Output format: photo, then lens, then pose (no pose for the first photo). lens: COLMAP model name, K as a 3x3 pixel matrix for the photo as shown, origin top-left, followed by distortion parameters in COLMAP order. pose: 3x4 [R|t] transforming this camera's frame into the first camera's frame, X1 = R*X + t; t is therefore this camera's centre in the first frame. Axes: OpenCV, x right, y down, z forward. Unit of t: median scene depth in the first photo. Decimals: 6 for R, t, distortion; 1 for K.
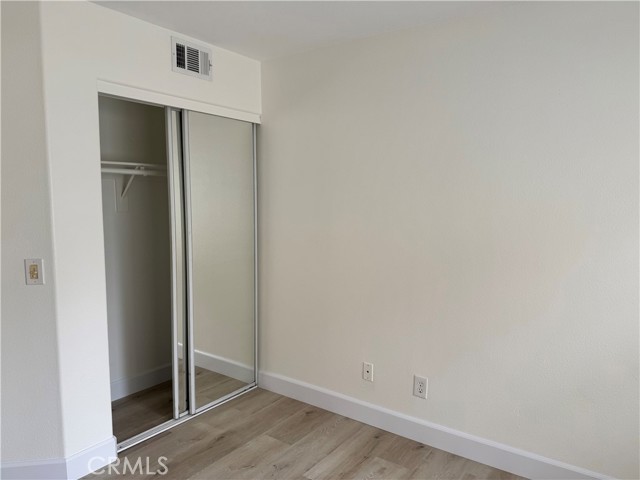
lens RADIAL K [[437.0, 0, 319.9], [0, 437.0, 240.4], [0, 0, 1]] dist [0.011554, -0.012186]
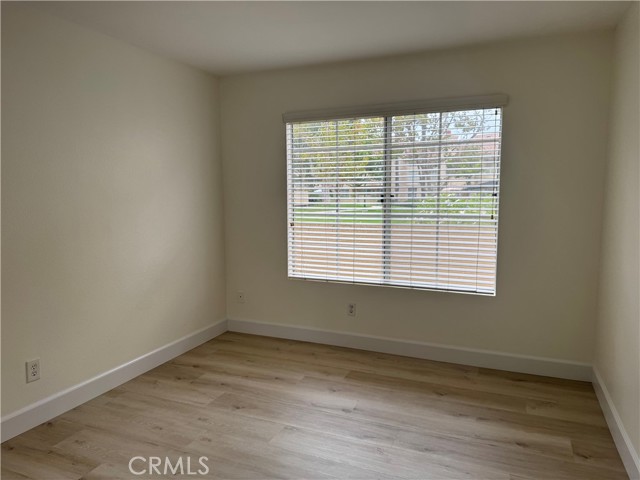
lens RADIAL K [[437.0, 0, 320.4], [0, 437.0, 240.0], [0, 0, 1]] dist [0.011554, -0.012186]
pose [[-0.232694, -0.098749, 0.967524, -0.892107], [0.084848, 0.988977, 0.121345, -0.020095], [-0.968842, 0.110328, -0.221750, 0.594215]]
